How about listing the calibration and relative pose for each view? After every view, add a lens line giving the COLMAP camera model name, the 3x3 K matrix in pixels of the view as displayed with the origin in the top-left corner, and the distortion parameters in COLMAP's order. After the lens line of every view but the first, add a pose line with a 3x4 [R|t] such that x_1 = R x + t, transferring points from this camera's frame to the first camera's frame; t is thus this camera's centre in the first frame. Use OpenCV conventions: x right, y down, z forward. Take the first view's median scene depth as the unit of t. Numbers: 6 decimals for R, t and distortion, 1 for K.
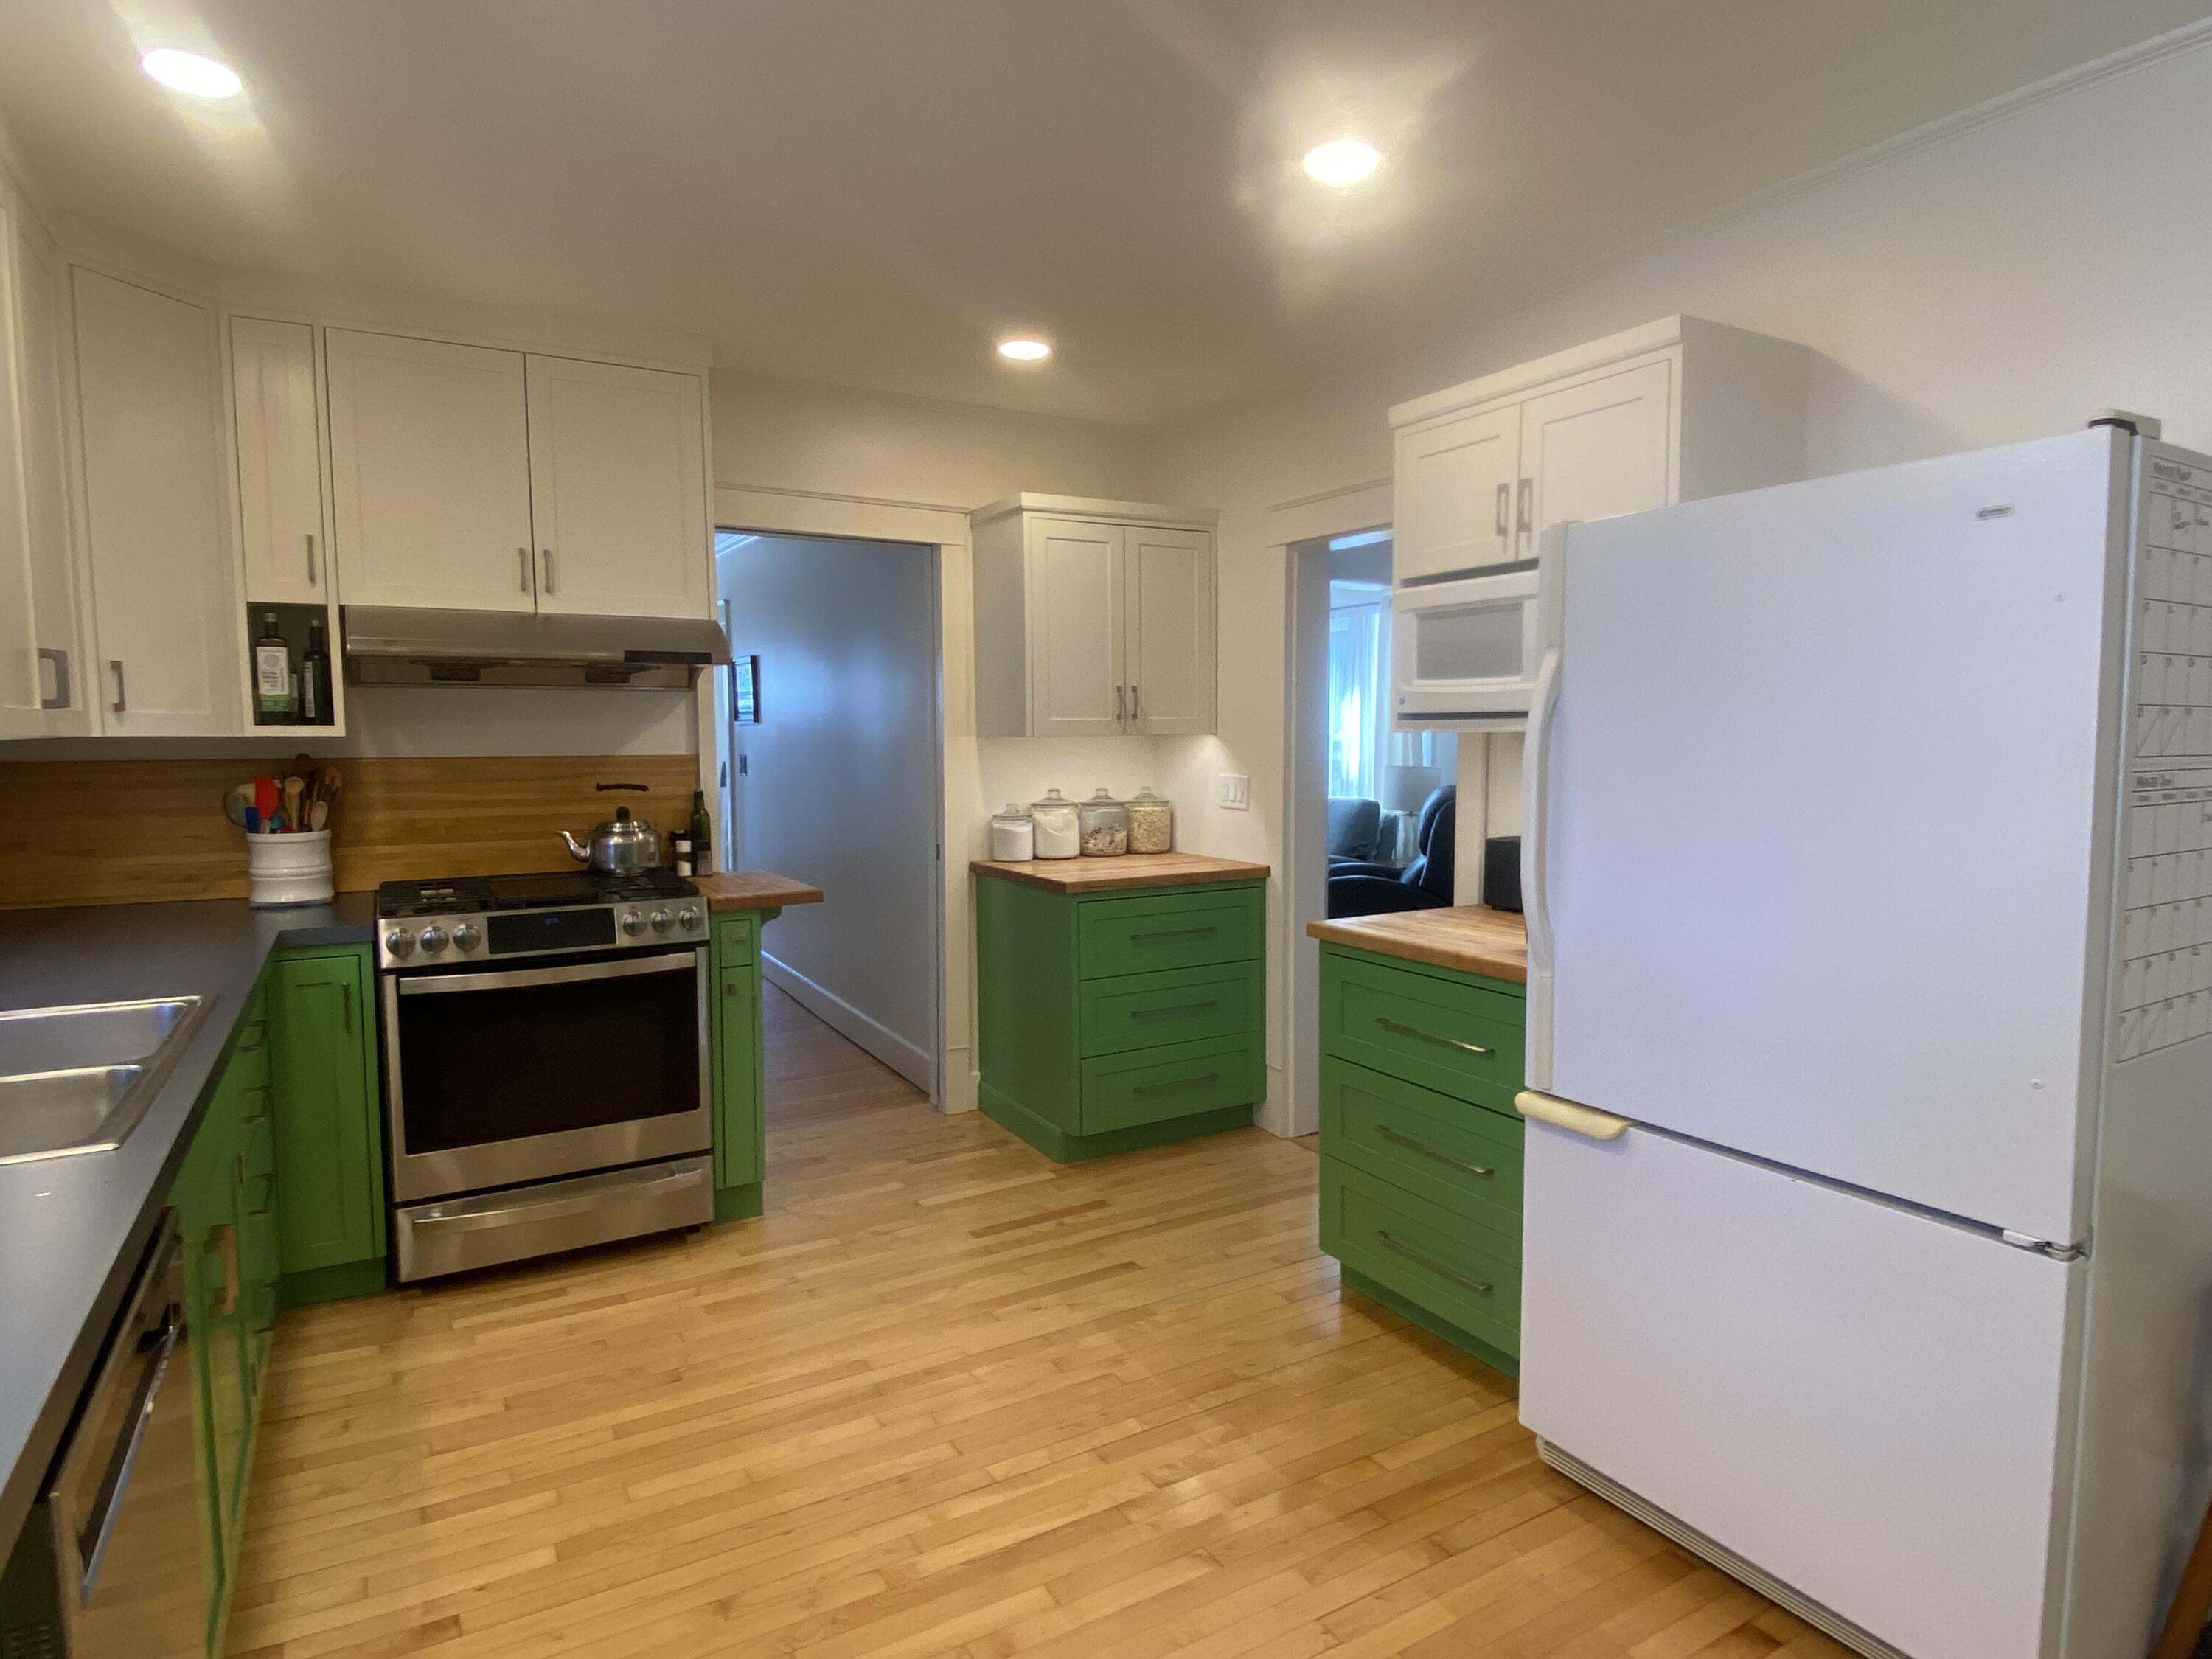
lens RADIAL K [[1249.6, 0, 1155.7], [0, 1249.6, 817.8], [0, 0, 1]] dist [-0.001671, -0.016124]
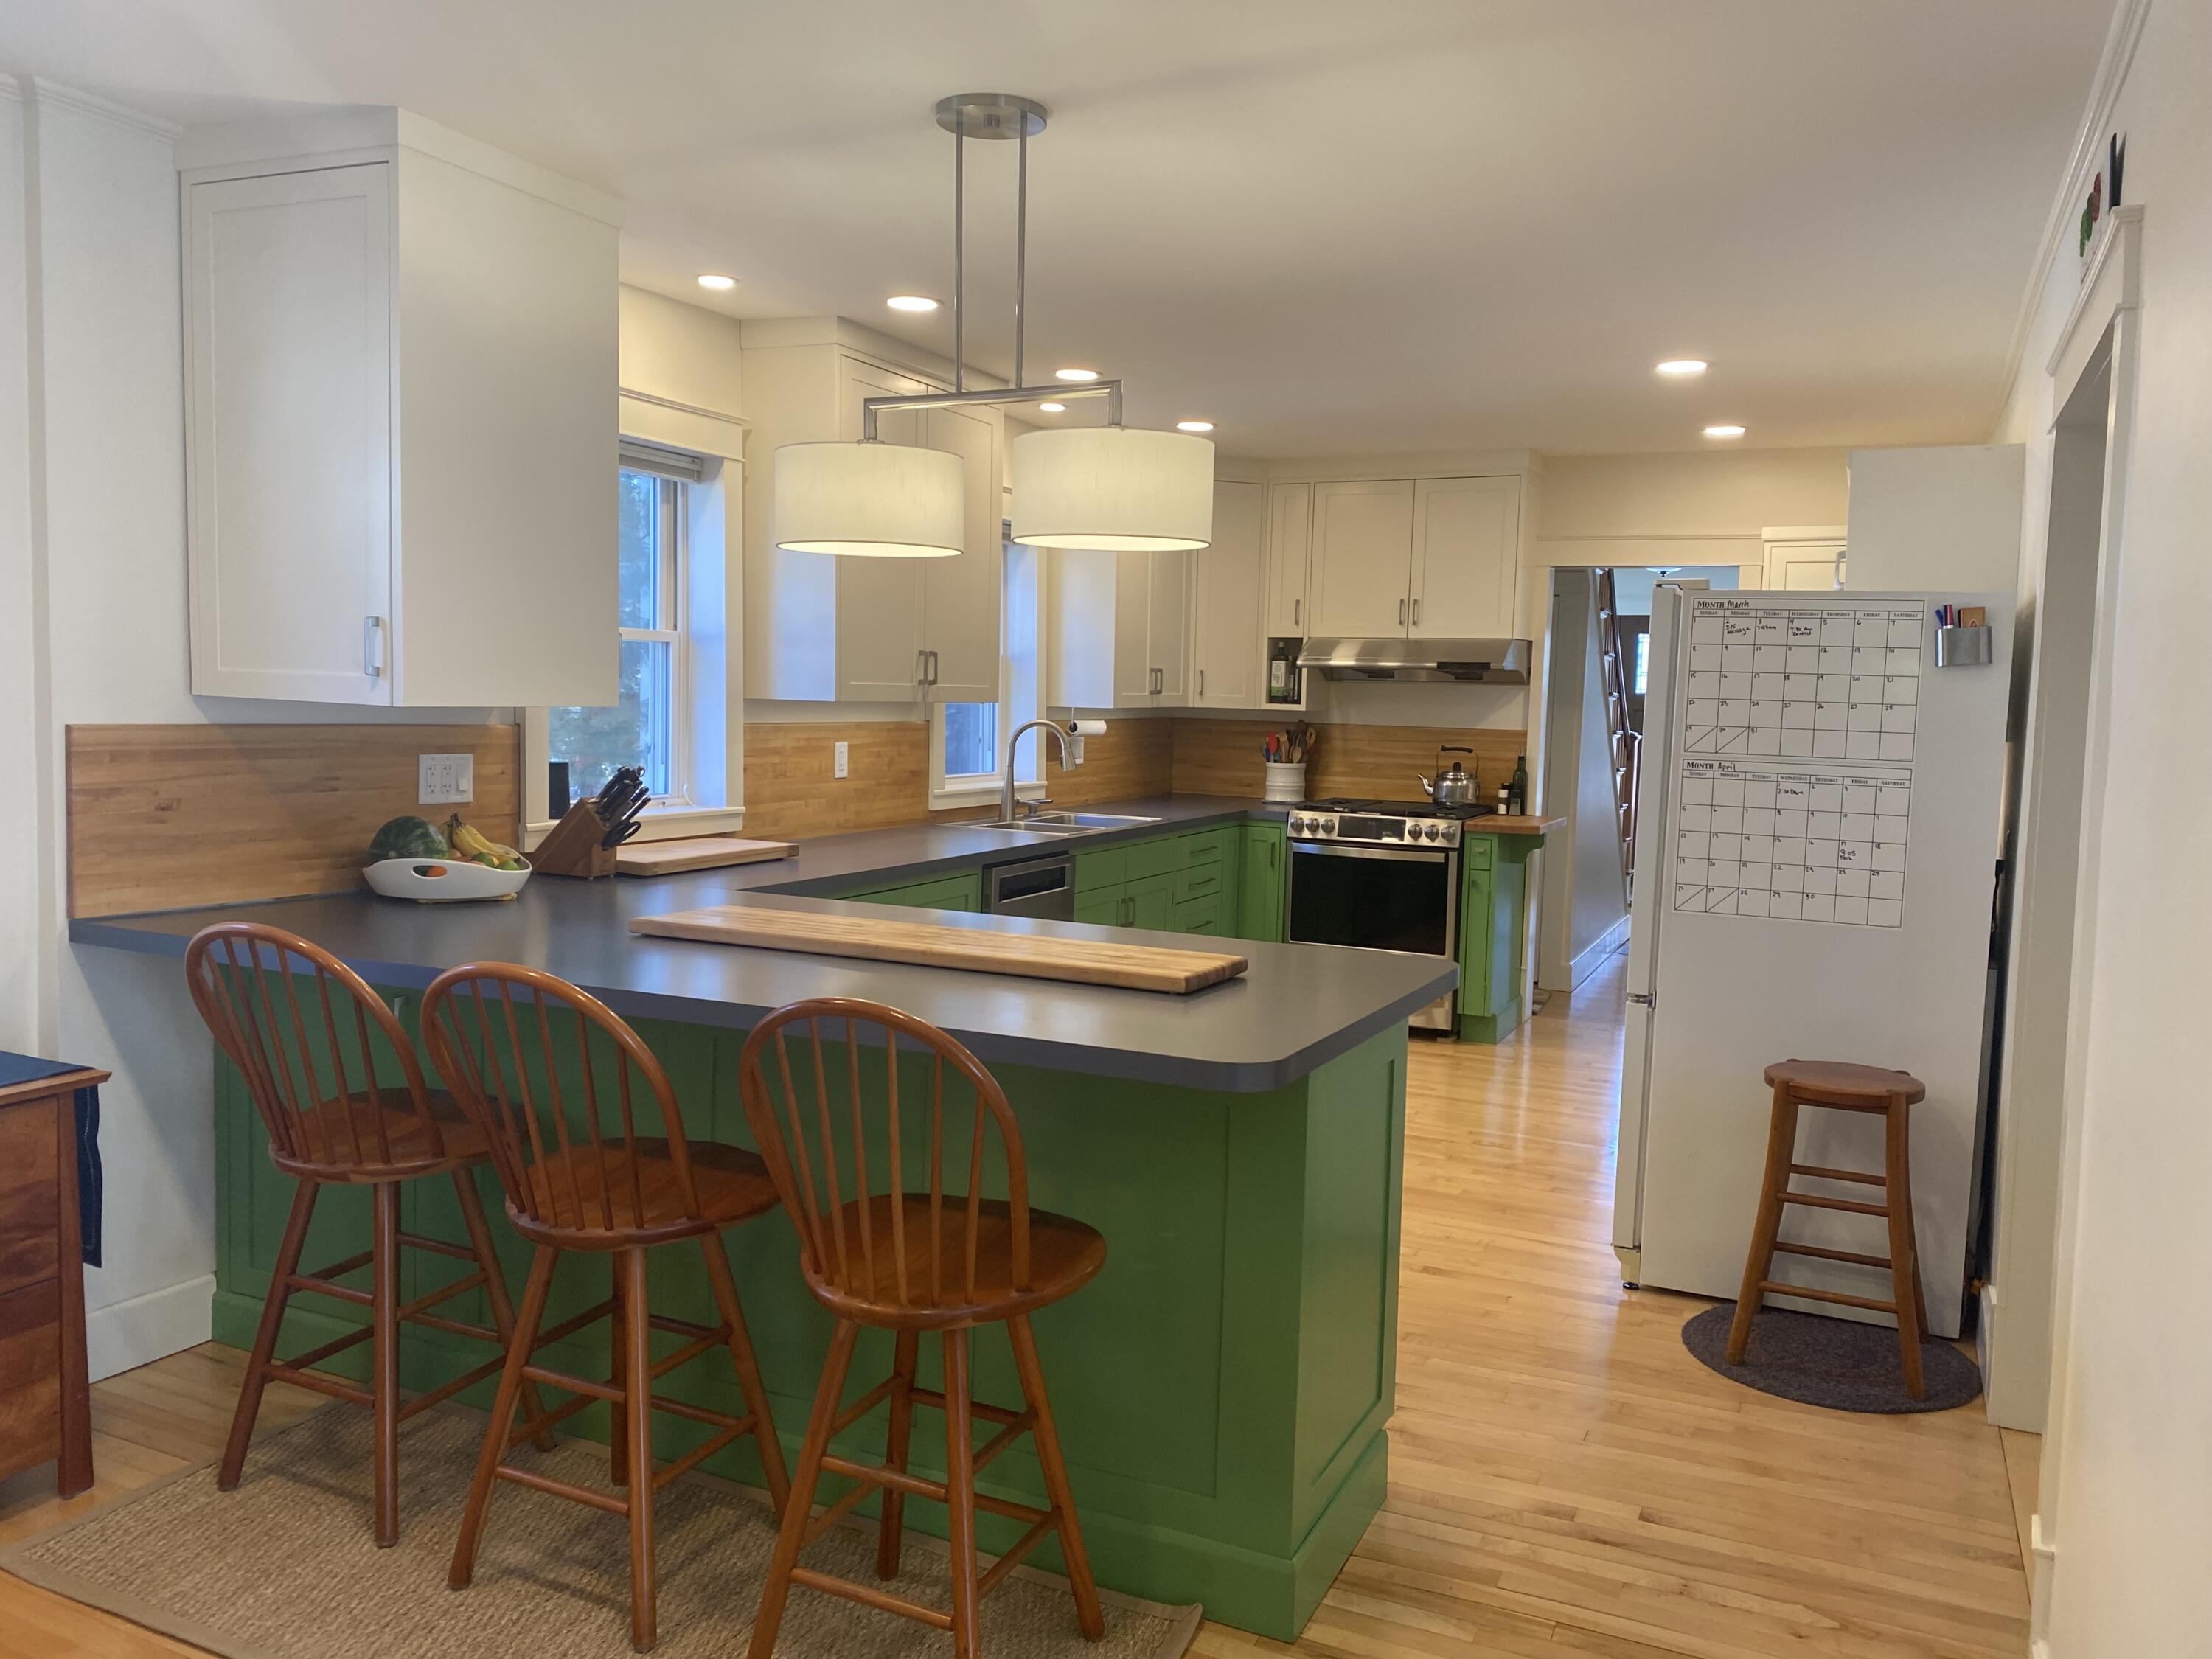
lens RADIAL K [[1700.0, 0, 1102.2], [0, 1700.0, 822.3], [0, 0, 1]] dist [0.018691, -0.026530]
pose [[0.564476, 0.087251, -0.820825, 1.150912], [-0.088414, 0.995068, 0.044970, 0.009444], [0.820701, 0.047187, 0.569407, -0.593291]]
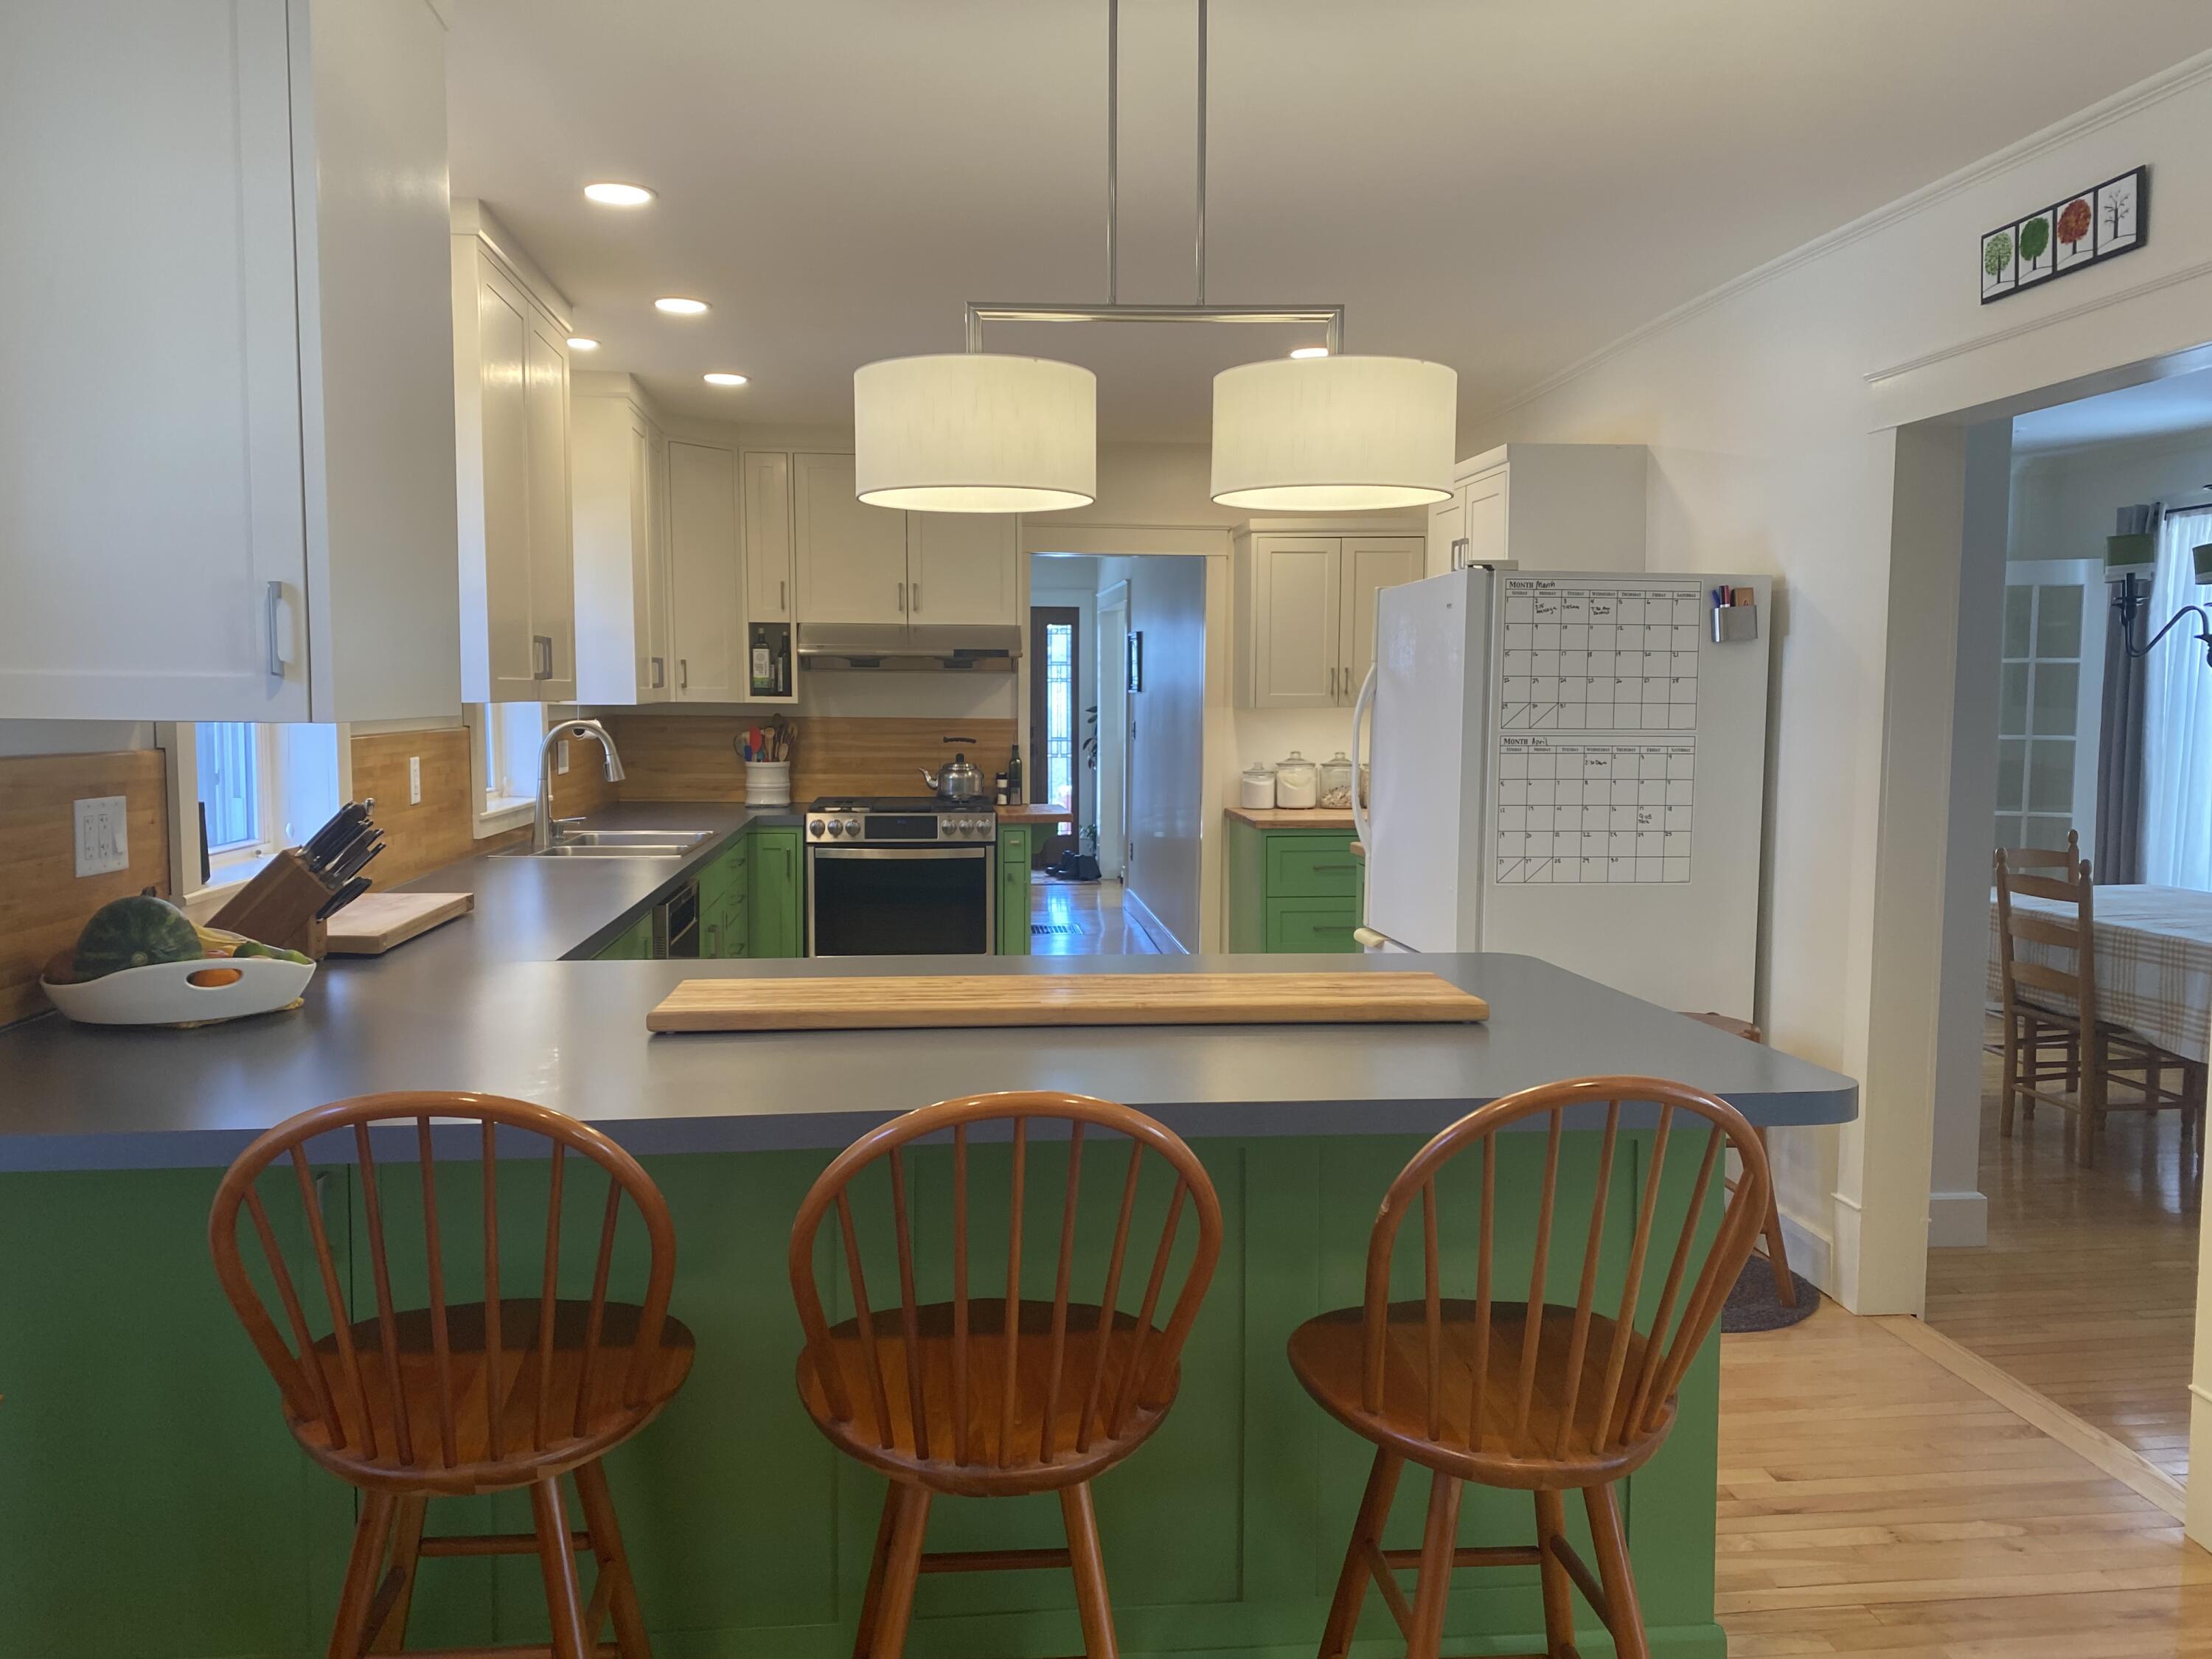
lens RADIAL K [[1700.0, 0, 1128.3], [0, 1700.0, 827.7], [0, 0, 1]] dist [0.018691, -0.026530]
pose [[0.909270, 0.042619, -0.414018, 0.643547], [-0.038695, 0.999091, 0.017864, 0.038617], [0.414403, -0.000223, 0.910093, -0.811298]]
